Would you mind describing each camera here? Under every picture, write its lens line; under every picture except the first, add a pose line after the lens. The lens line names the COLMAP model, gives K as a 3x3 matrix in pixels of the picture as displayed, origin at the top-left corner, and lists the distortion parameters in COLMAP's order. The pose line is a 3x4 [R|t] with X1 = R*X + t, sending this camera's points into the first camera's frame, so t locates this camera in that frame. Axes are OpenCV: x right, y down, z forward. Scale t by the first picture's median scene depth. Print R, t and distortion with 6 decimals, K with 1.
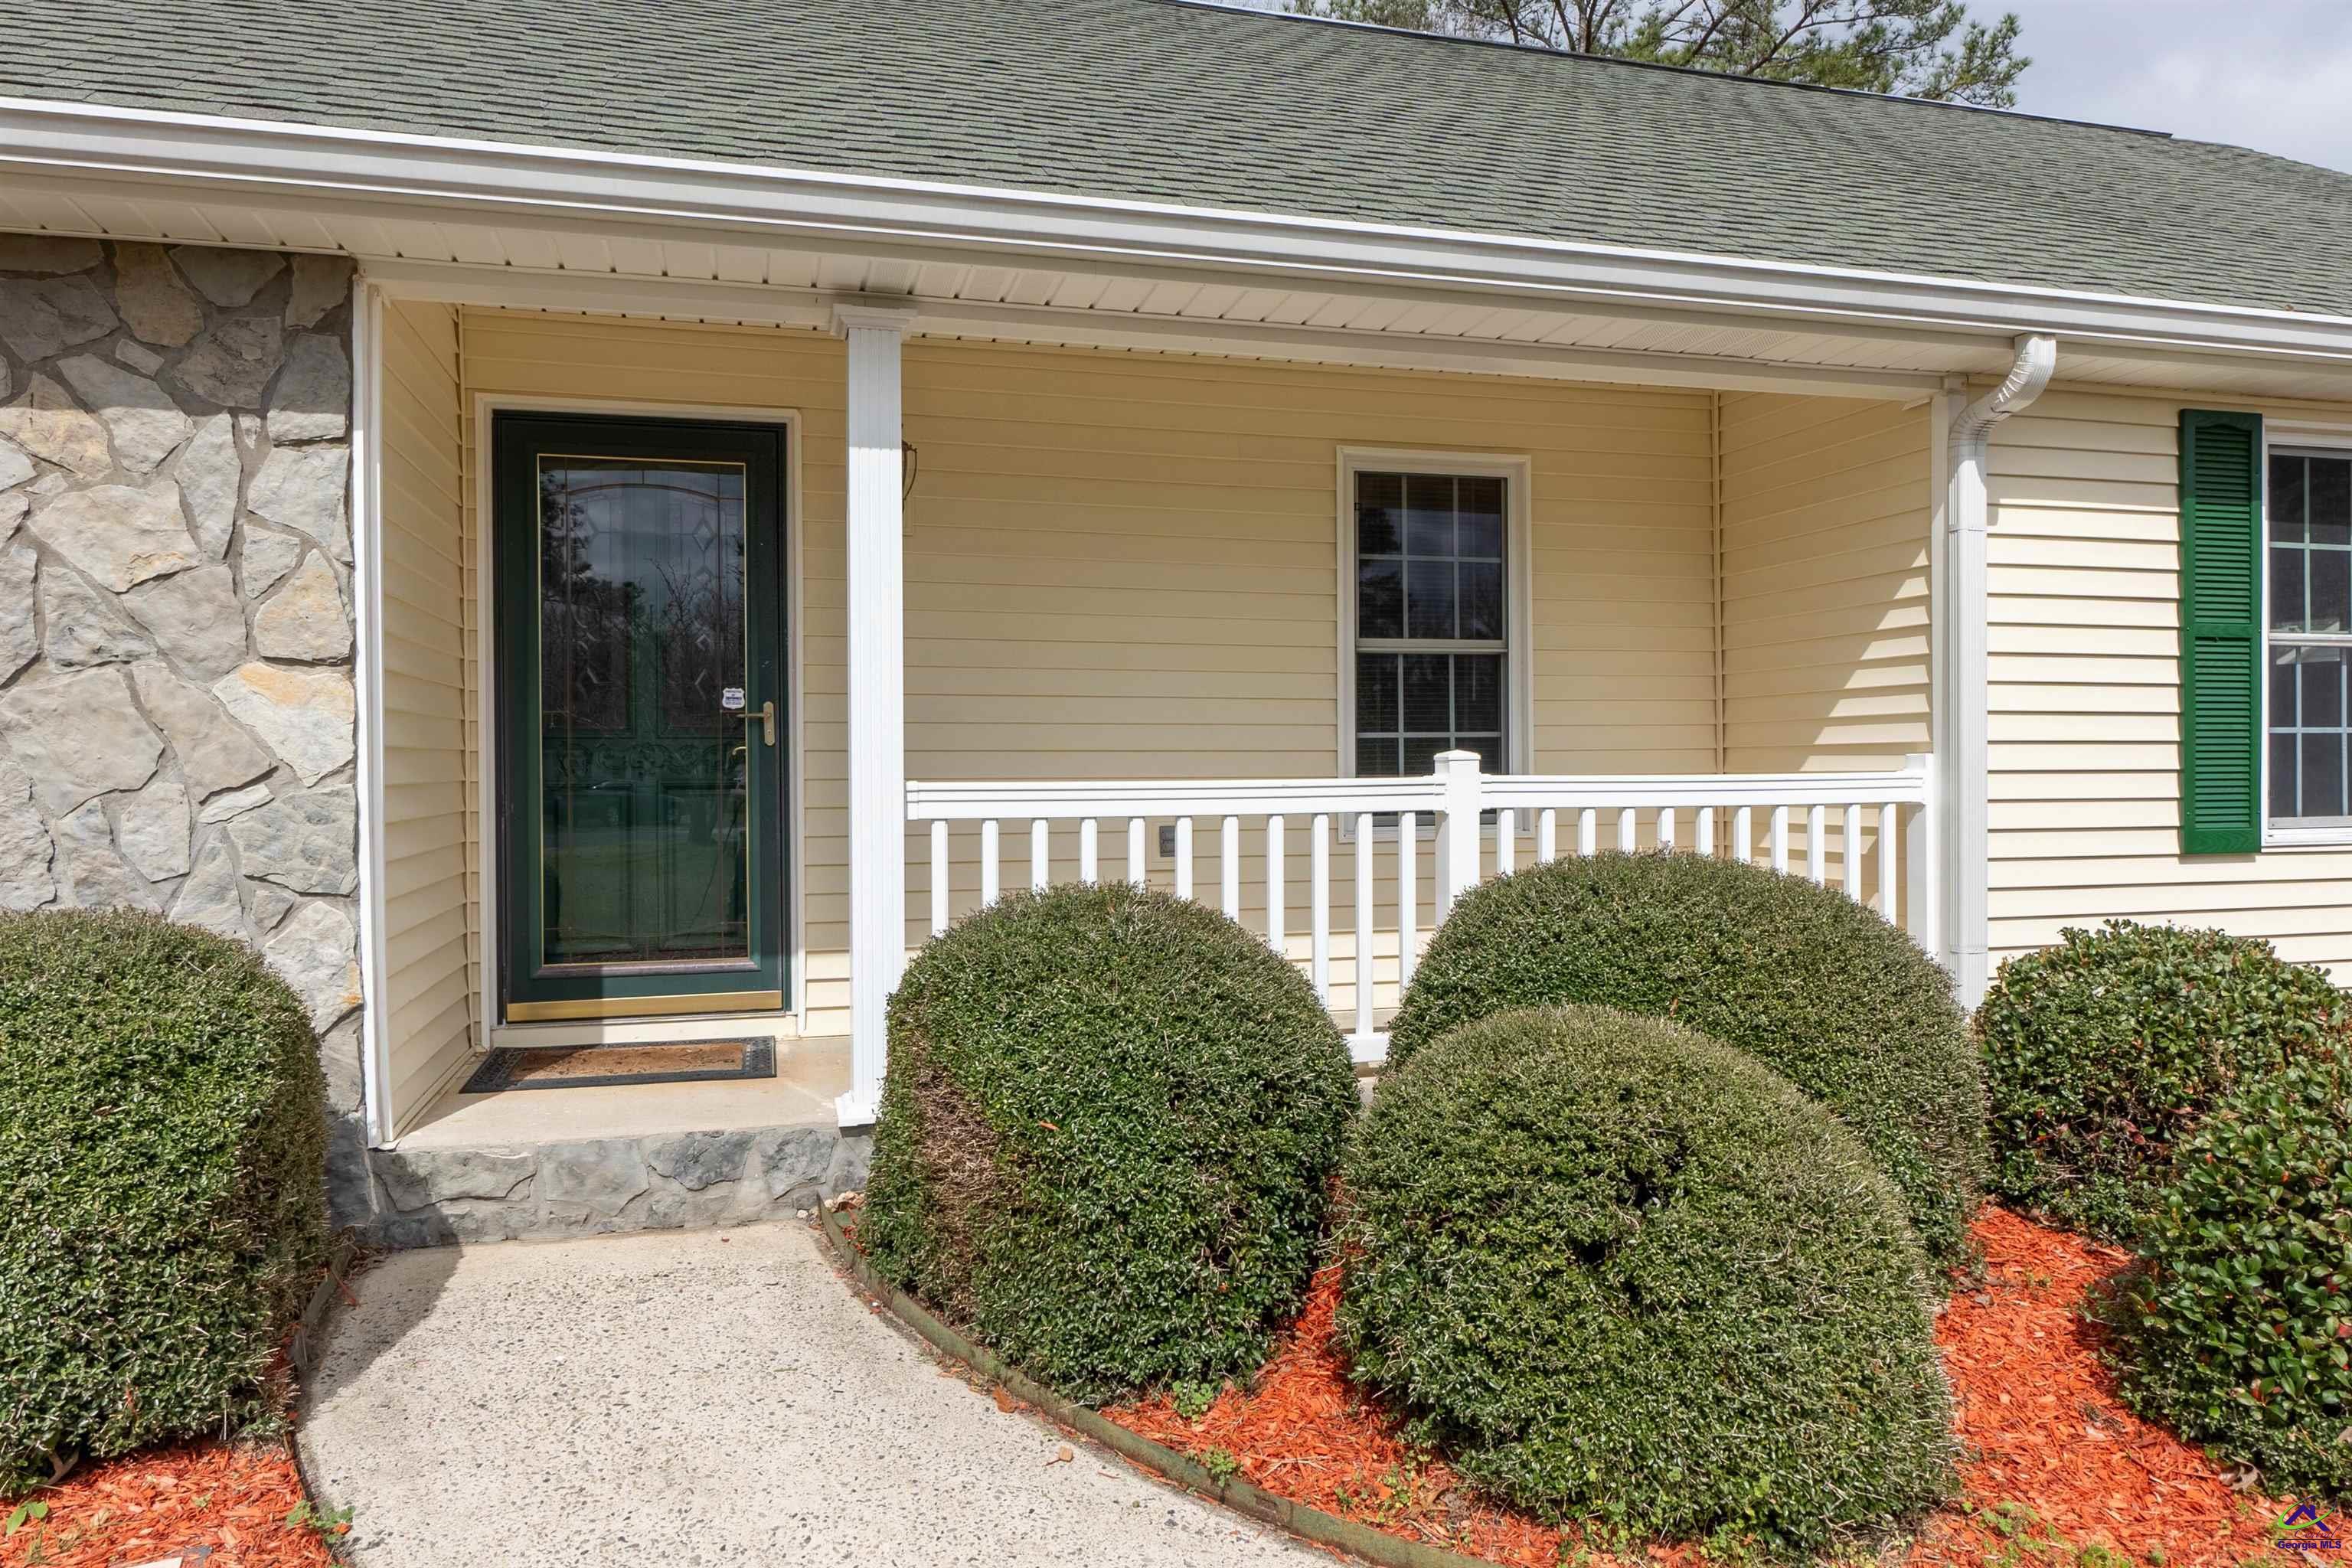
lens RADIAL K [[1458.9, 0, 1176.0], [0, 1458.9, 784.0], [0, 0, 1]] dist [-0.000073, -0.000798]
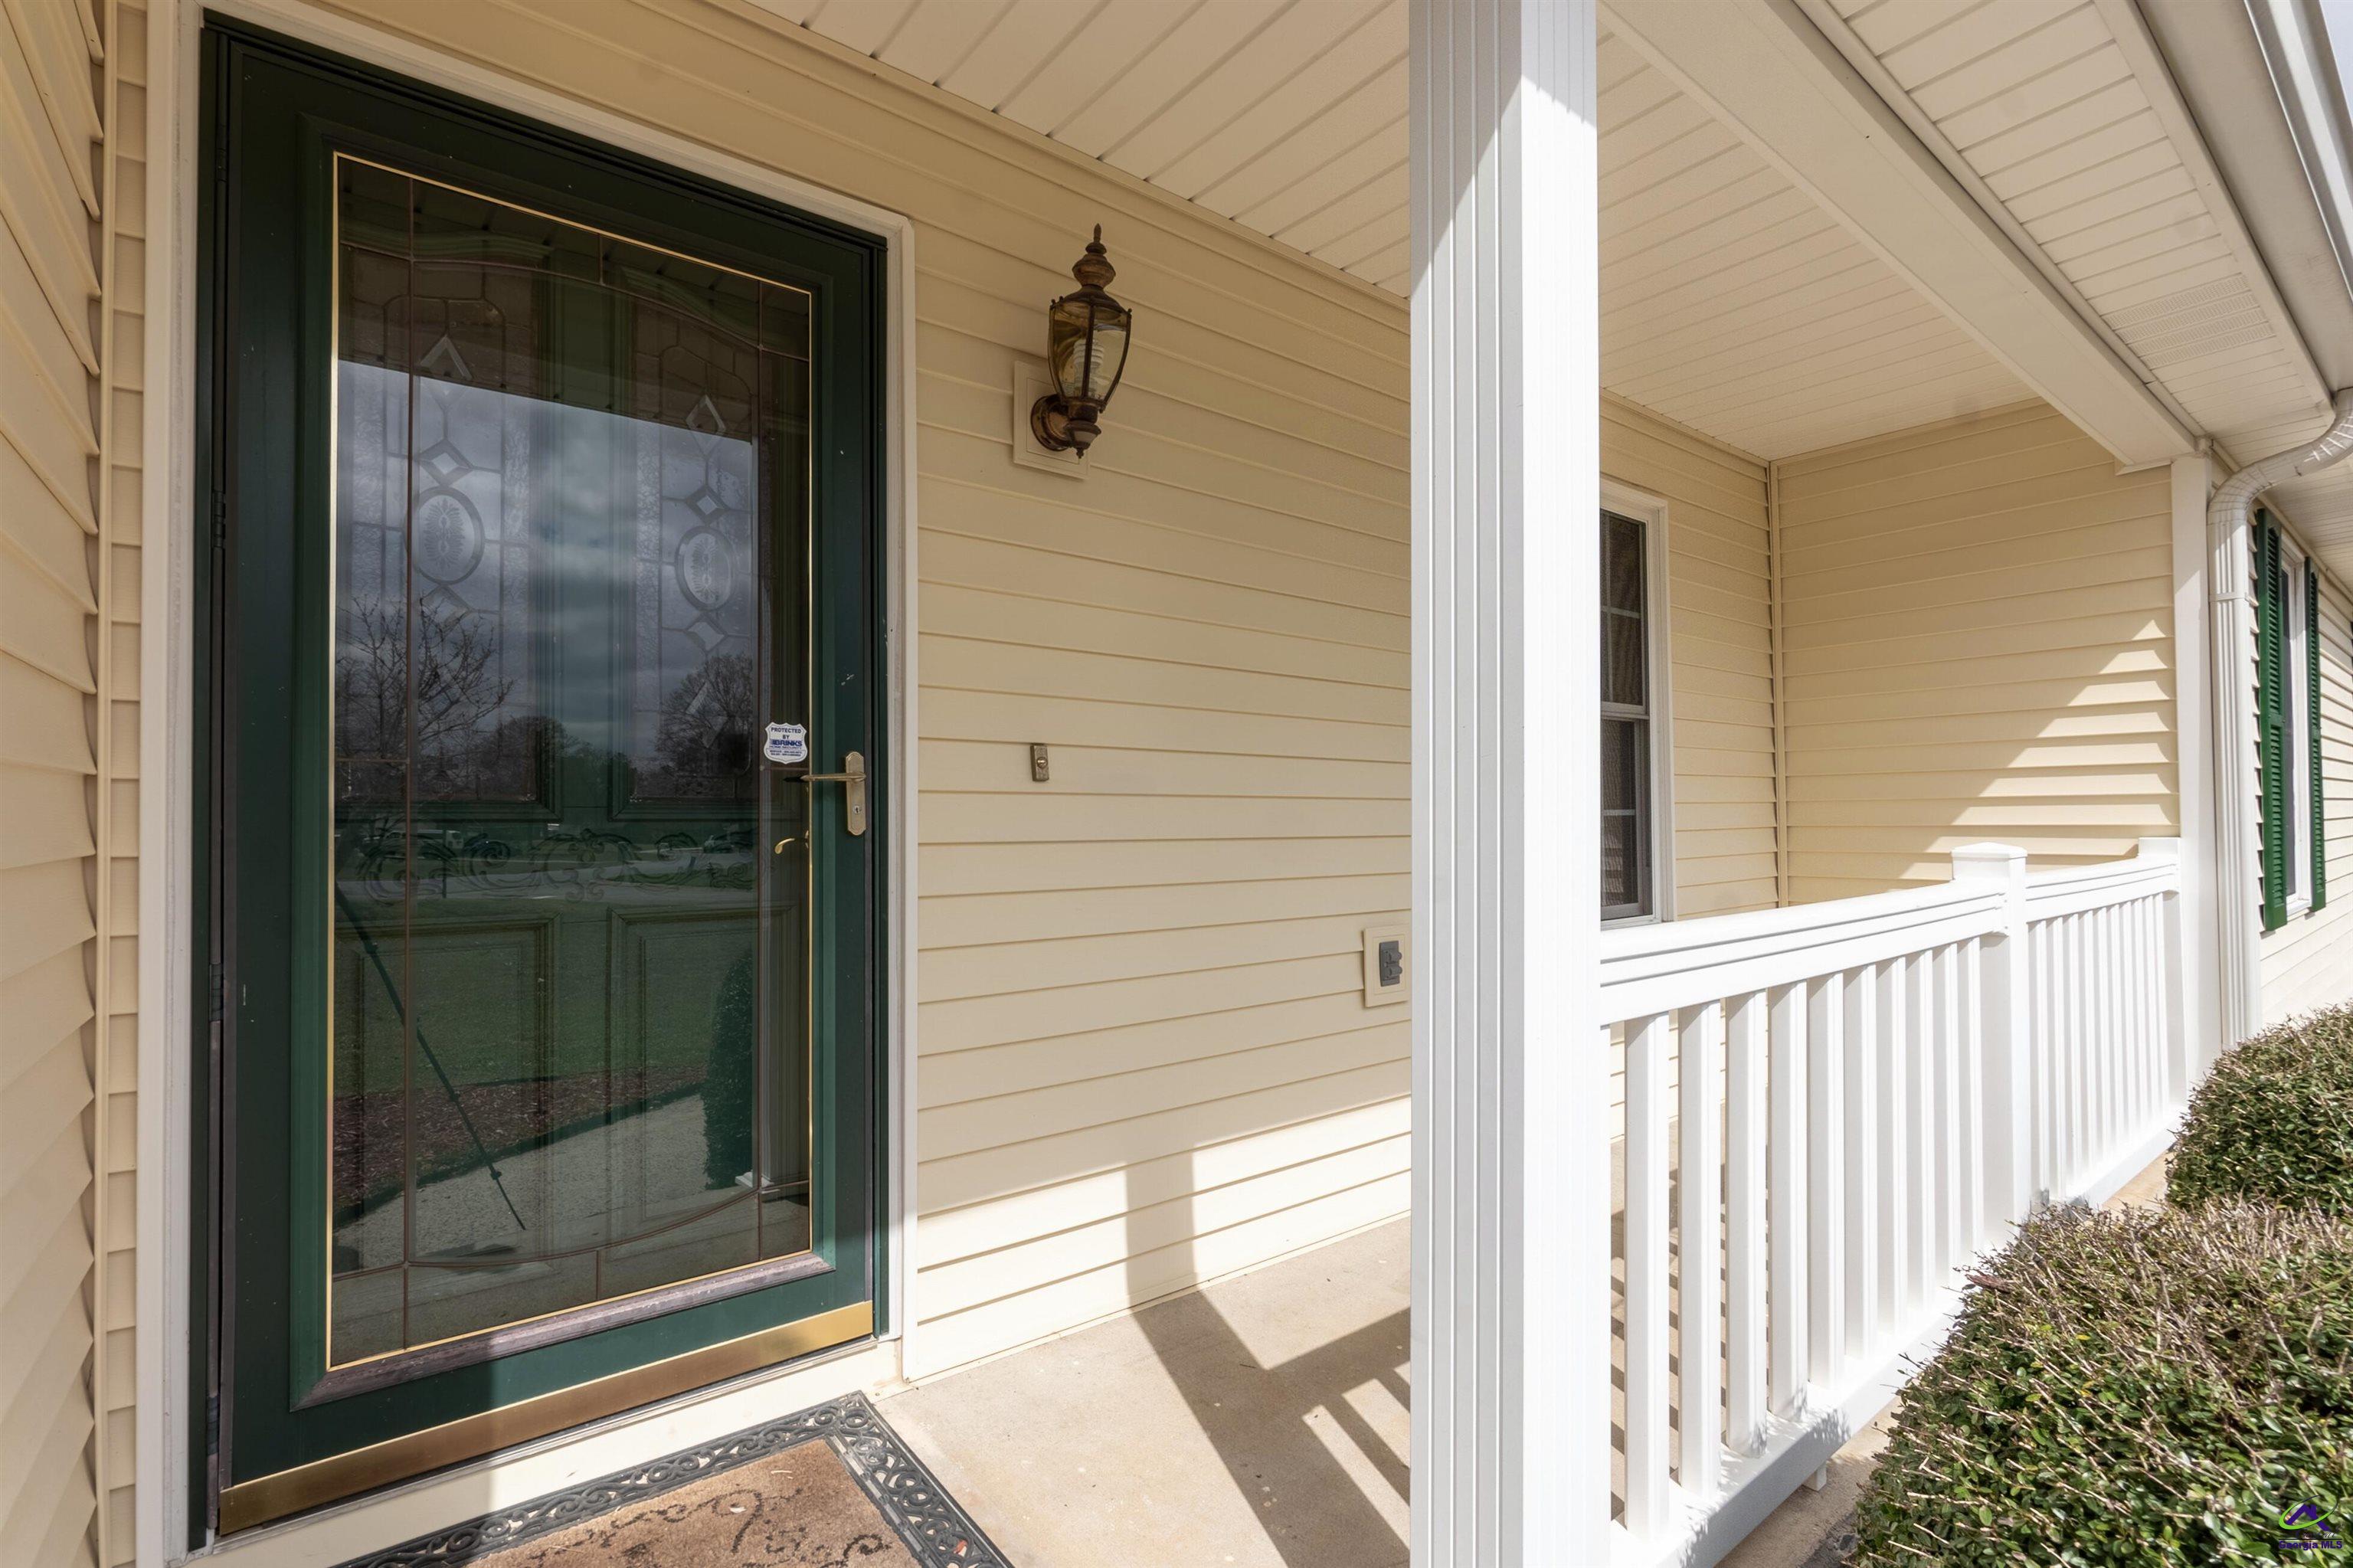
lens RADIAL K [[978.9, 0, 1154.2], [0, 978.9, 809.8], [0, 0, 1]] dist [-0.005806, 0.000110]
pose [[0.933443, 0.003994, 0.358703, -0.305170], [0.002079, 0.999861, -0.016544, -0.029568], [-0.358720, 0.016189, 0.933305, 0.634591]]
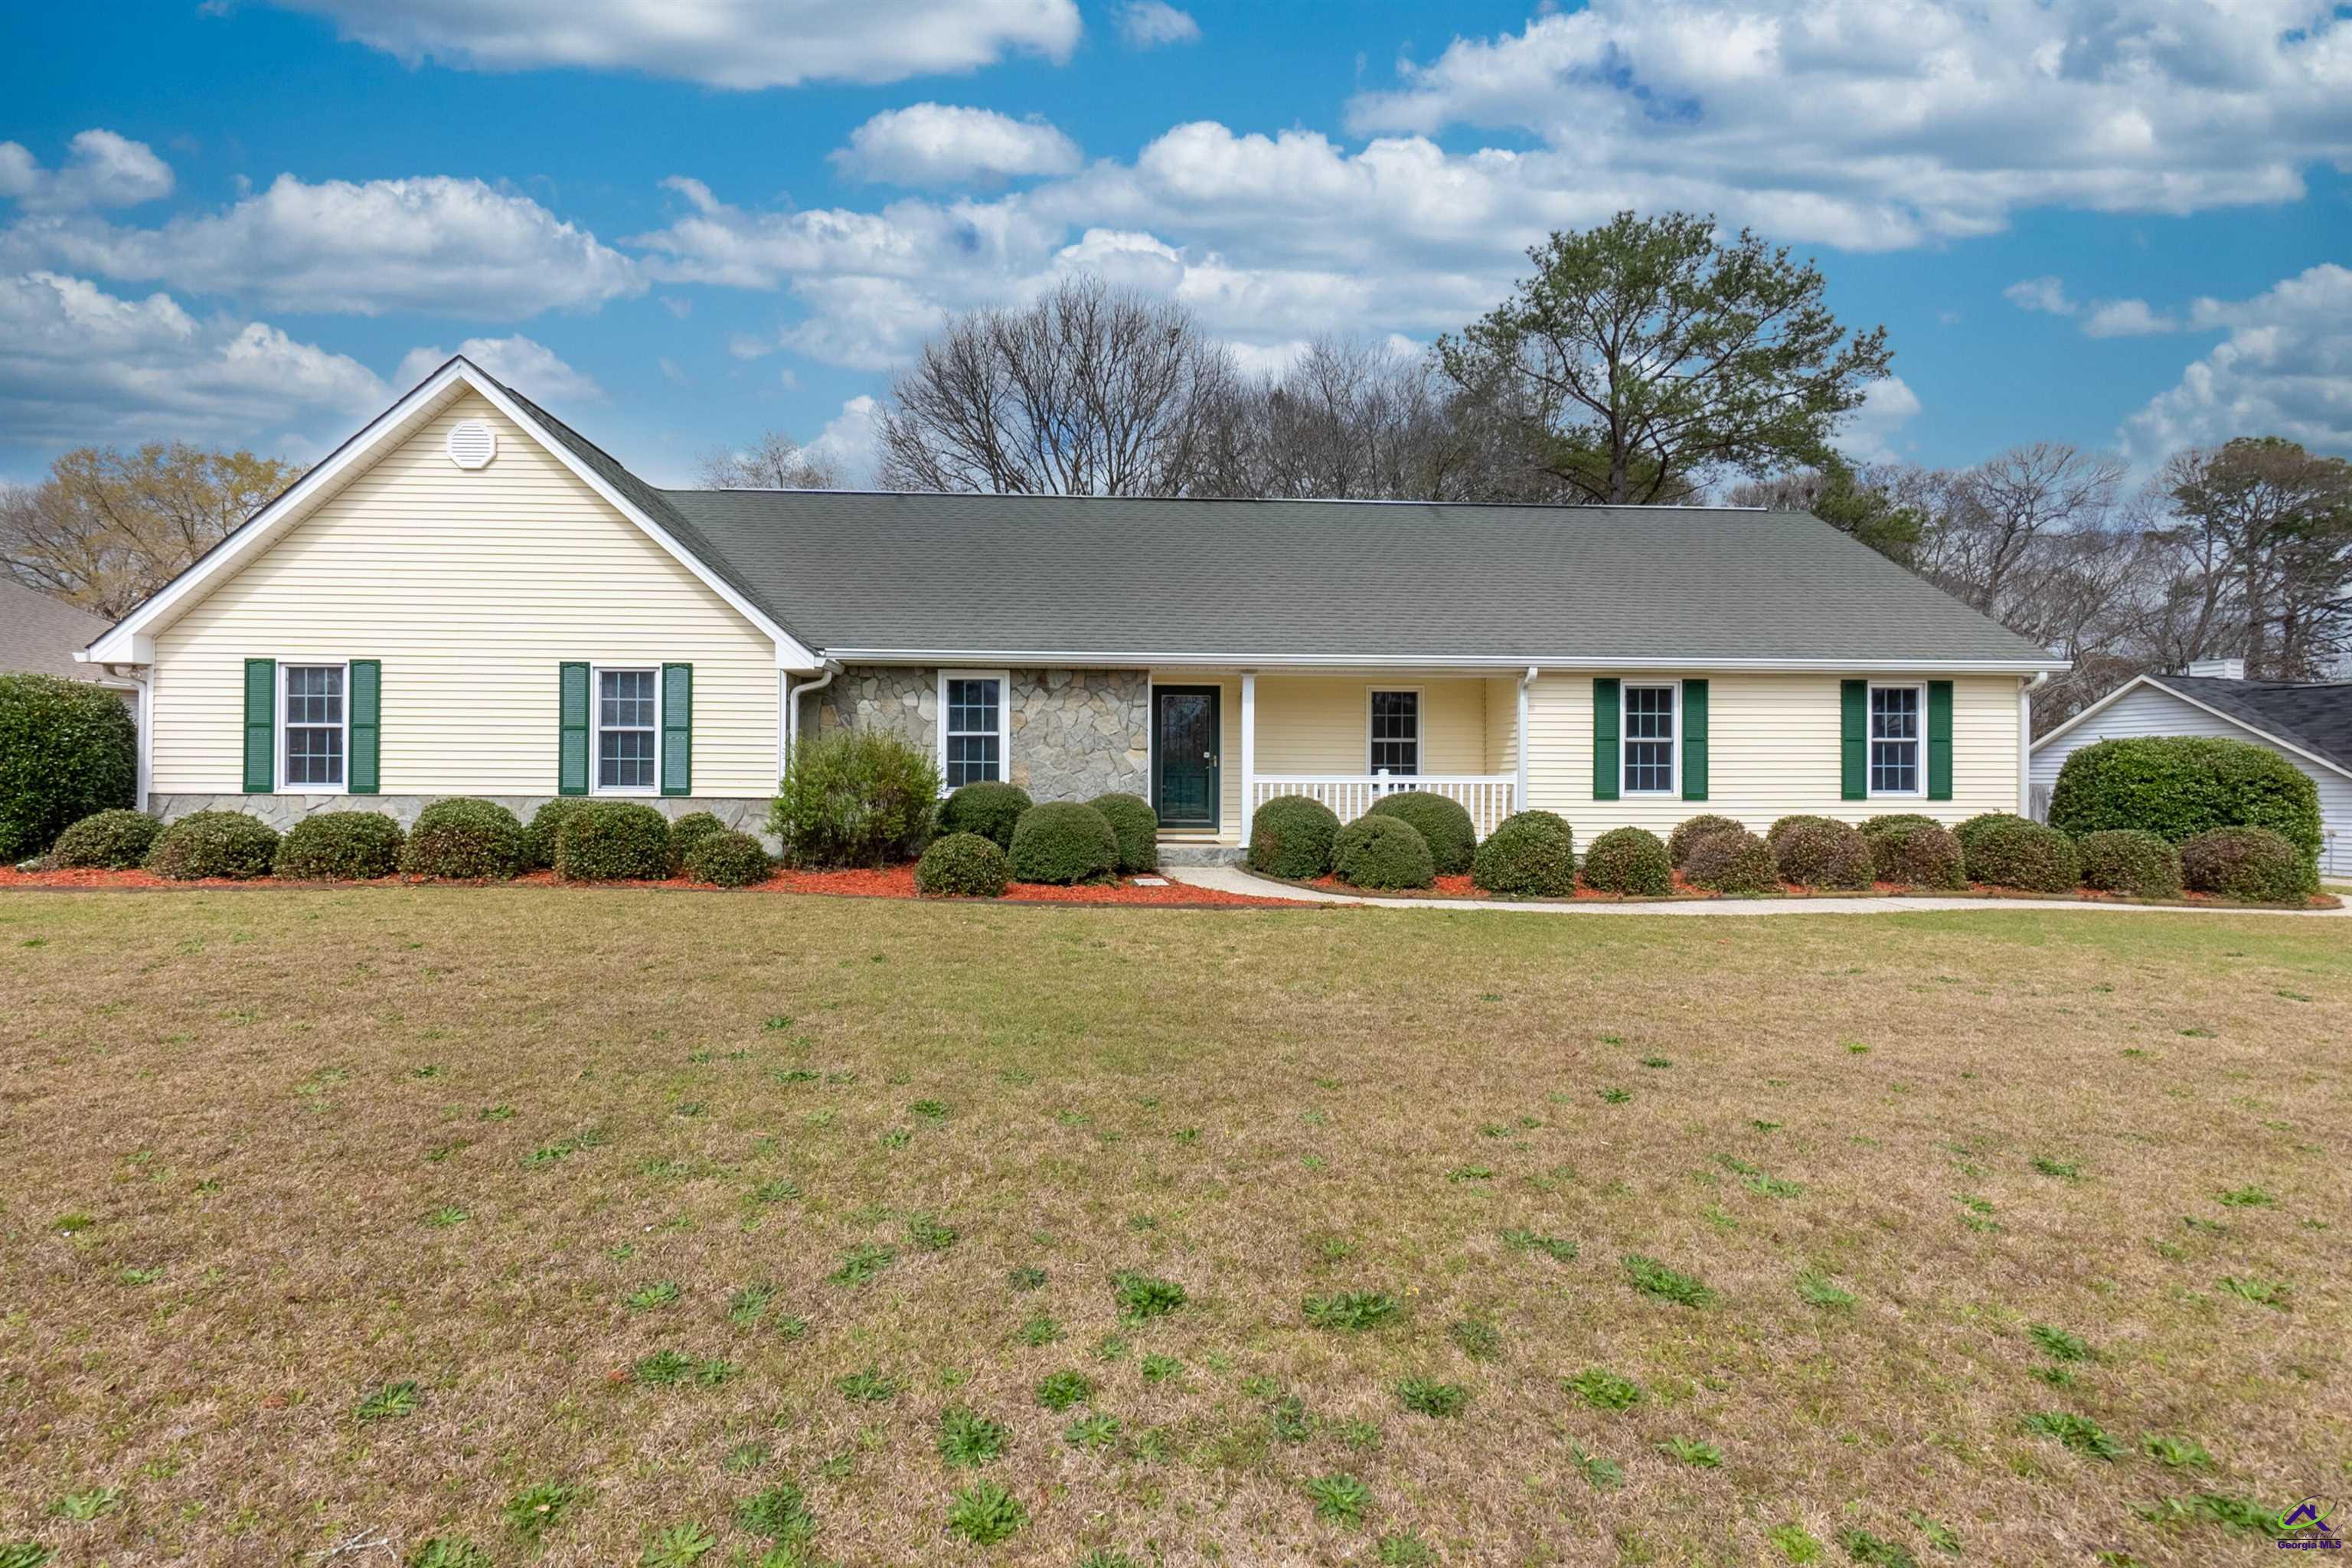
lens RADIAL K [[1030.8, 0, 1169.7], [0, 1030.8, 776.1], [0, 0, 1]] dist [-0.003504, -0.000119]
pose [[0.980044, 0.009586, -0.198549, 0.157927], [-0.013268, 0.999764, -0.017225, 0.050489], [0.198337, 0.019515, 0.979940, -1.775381]]
